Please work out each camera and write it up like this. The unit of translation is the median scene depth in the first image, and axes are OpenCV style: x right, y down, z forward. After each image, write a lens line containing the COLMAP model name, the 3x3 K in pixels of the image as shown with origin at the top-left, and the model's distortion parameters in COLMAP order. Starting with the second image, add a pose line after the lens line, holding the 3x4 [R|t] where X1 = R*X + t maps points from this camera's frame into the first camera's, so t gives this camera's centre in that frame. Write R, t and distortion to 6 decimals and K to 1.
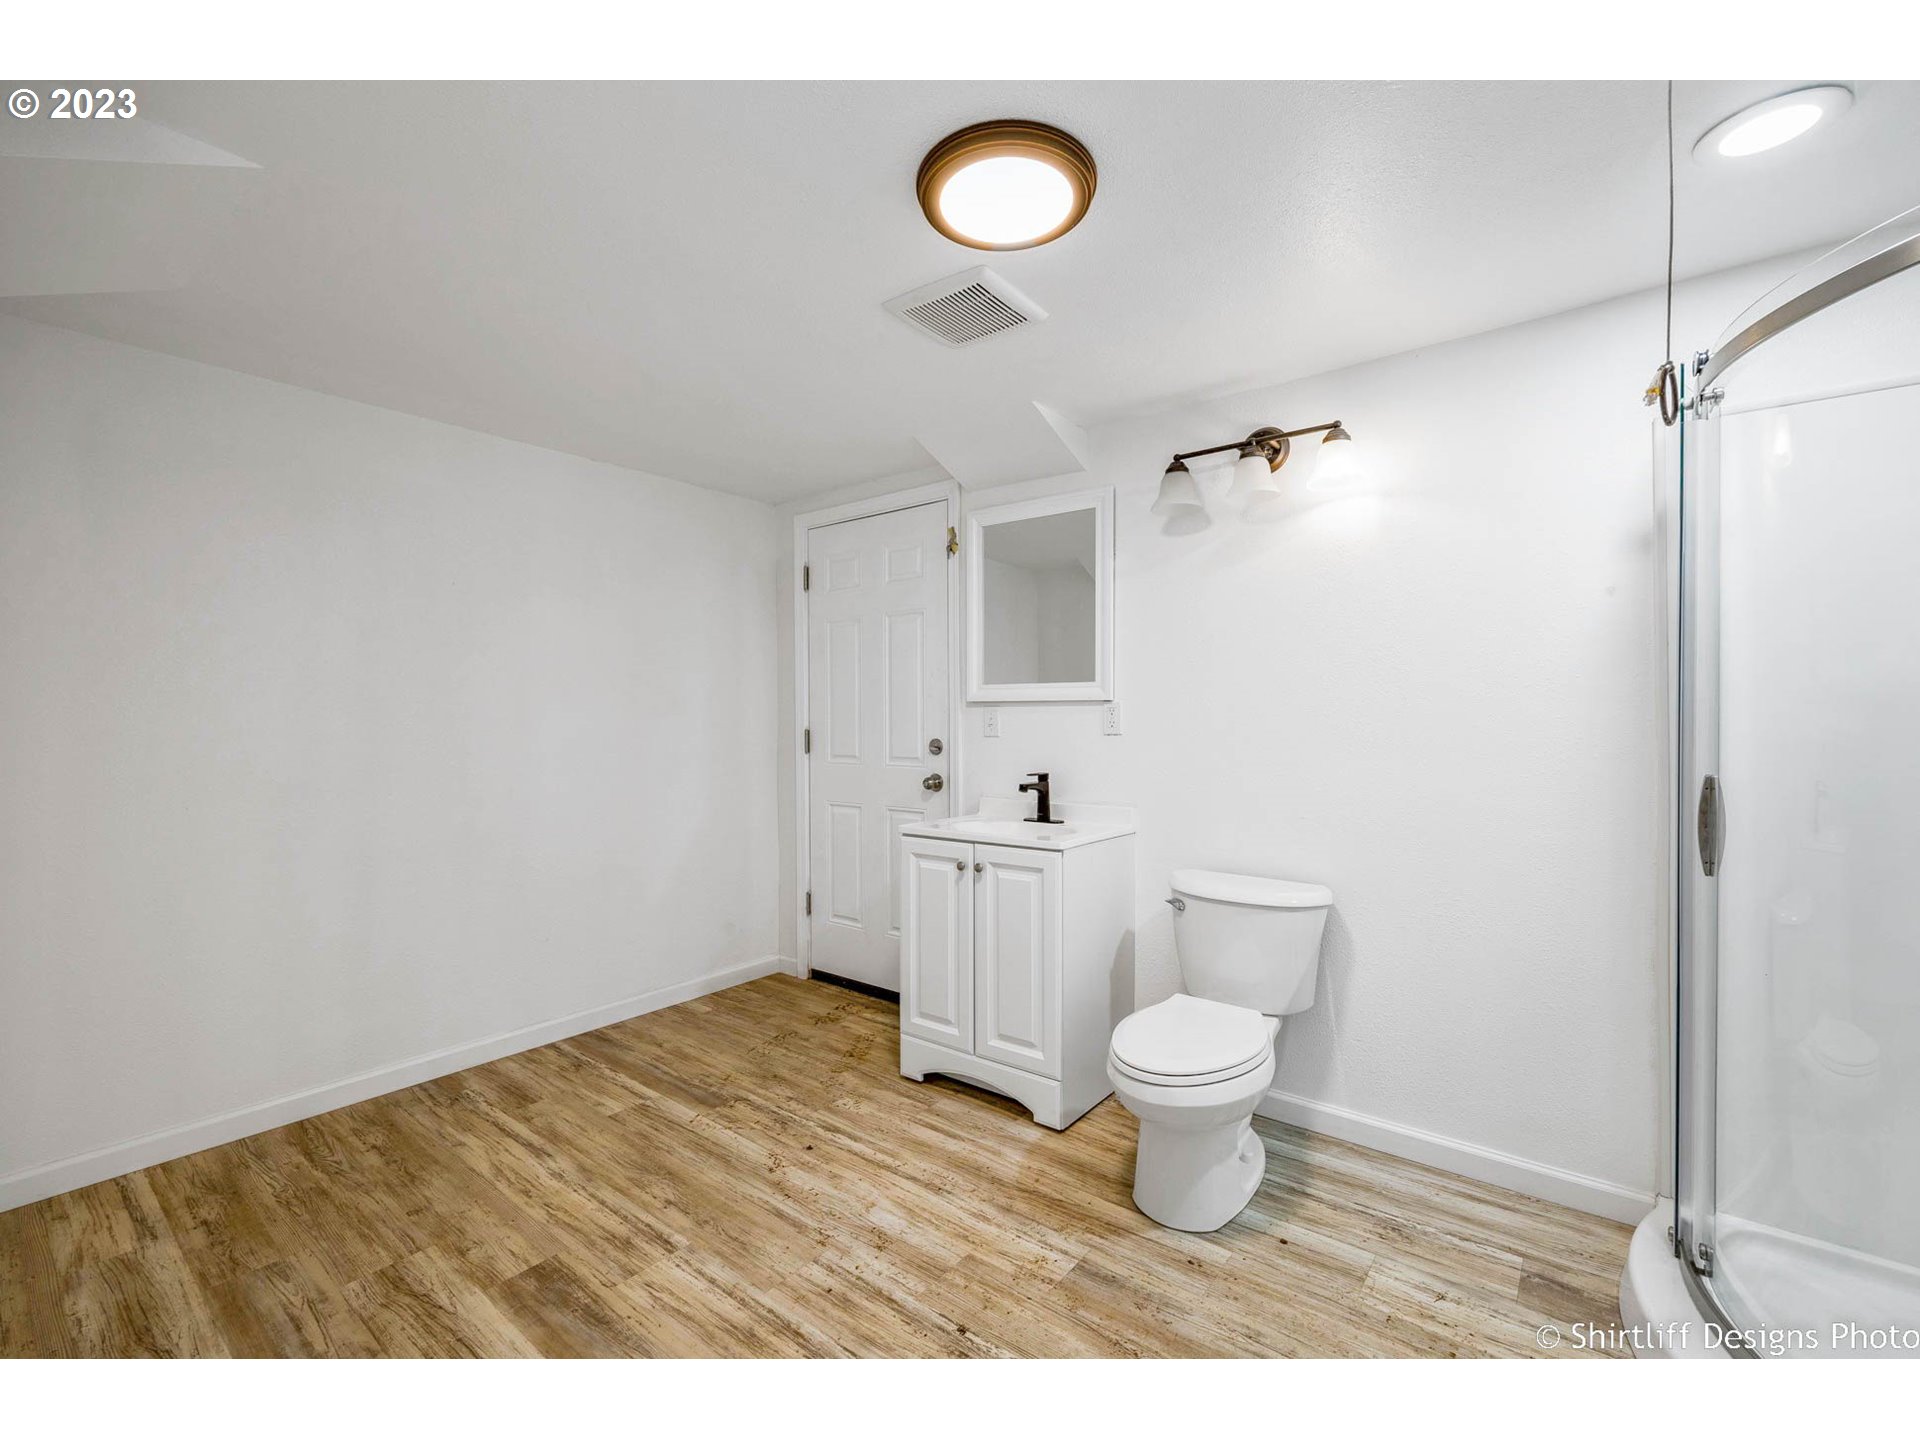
lens RADIAL K [[801.2, 0, 964.4], [0, 801.2, 728.5], [0, 0, 1]] dist [-0.002302, 0.000067]
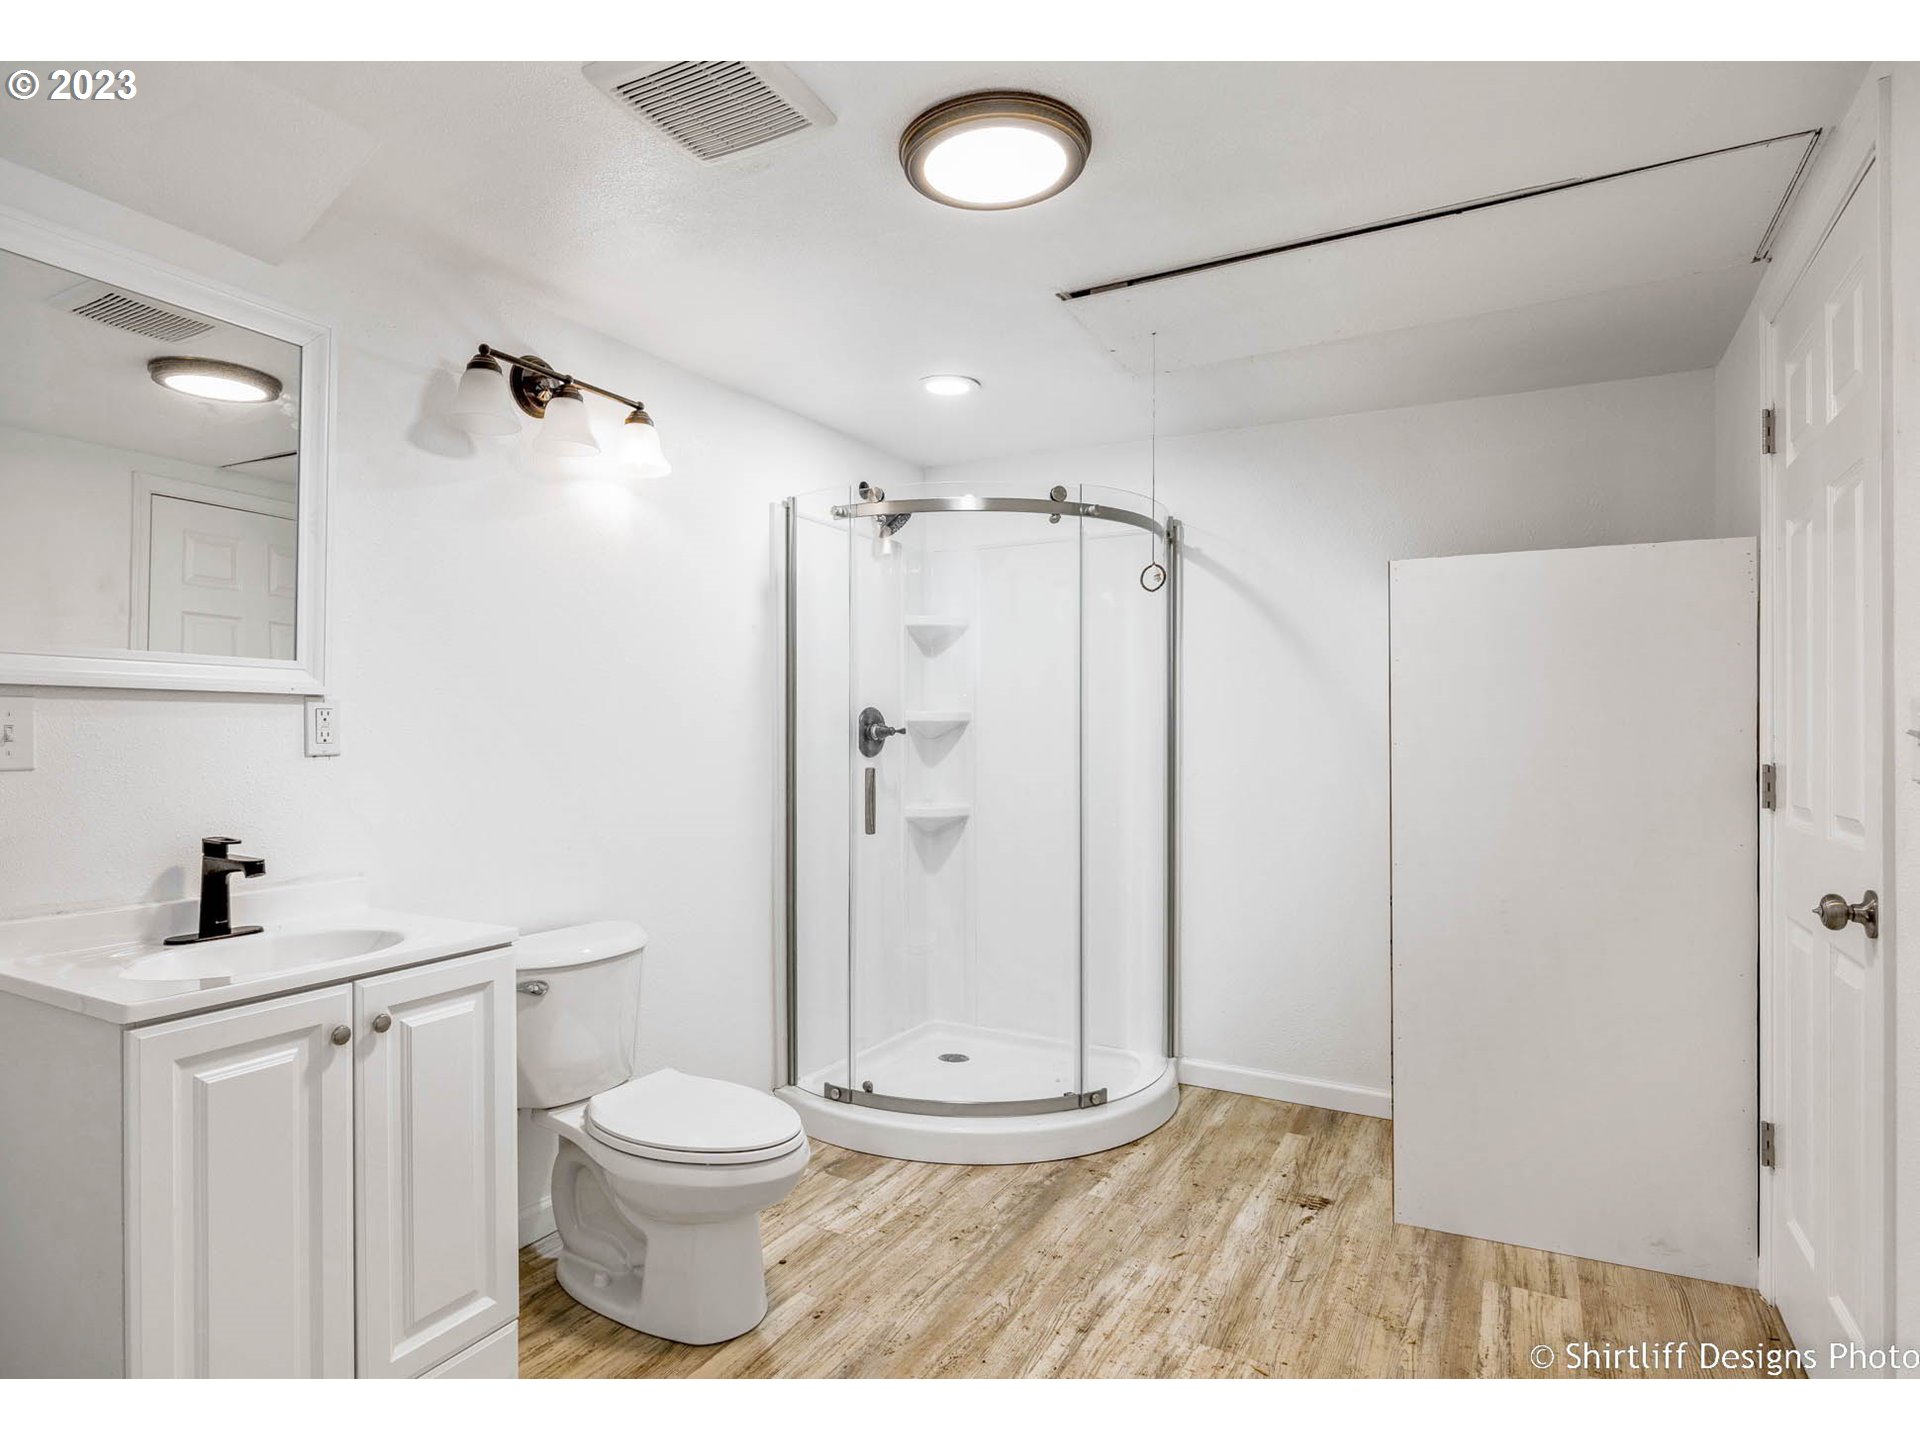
lens RADIAL K [[1030.9, 0, 960.0], [0, 1030.9, 720.0], [0, 0, 1]] dist [-0.003129, -0.000116]
pose [[-0.138591, 0.008650, 0.990312, -0.682462], [0.009098, 0.999931, -0.007461, -0.008862], [-0.990308, 0.007976, -0.138660, 0.734599]]
